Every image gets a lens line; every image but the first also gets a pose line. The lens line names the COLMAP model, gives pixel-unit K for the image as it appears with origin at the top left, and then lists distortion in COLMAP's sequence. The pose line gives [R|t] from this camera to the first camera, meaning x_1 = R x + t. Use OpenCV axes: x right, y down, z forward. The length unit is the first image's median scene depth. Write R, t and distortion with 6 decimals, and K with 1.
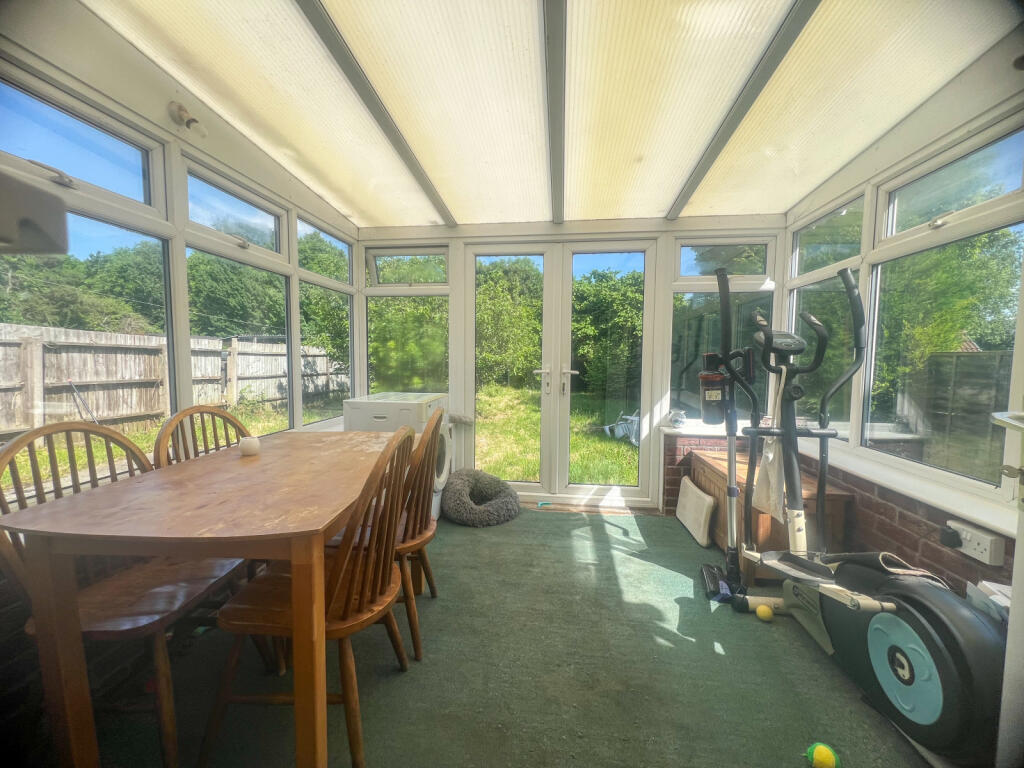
lens RADIAL K [[413.5, 0, 512.7], [0, 413.5, 388.6], [0, 0, 1]] dist [-0.000366, -0.000039]
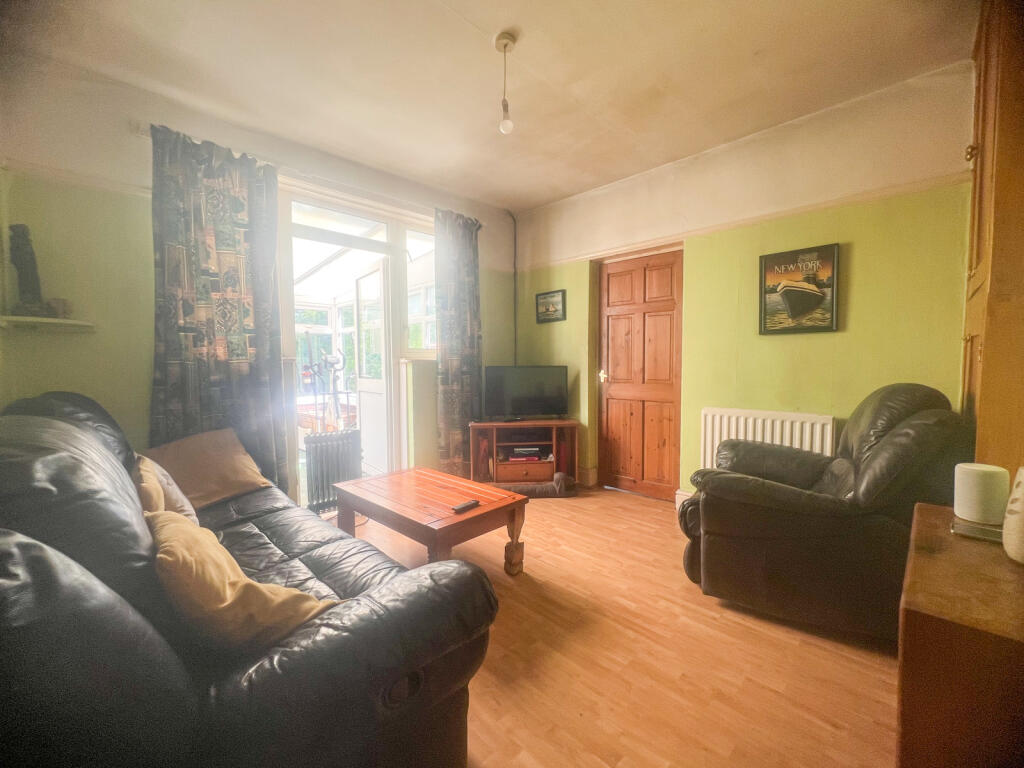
lens RADIAL K [[413.5, 0, 512.2], [0, 413.5, 384.2], [0, 0, 1]] dist [-0.000366, -0.000039]
pose [[0.630429, -0.041278, 0.775148, -0.525329], [0.054454, 0.998477, 0.008883, 0.062443], [-0.774334, 0.036610, 0.631717, -1.232202]]
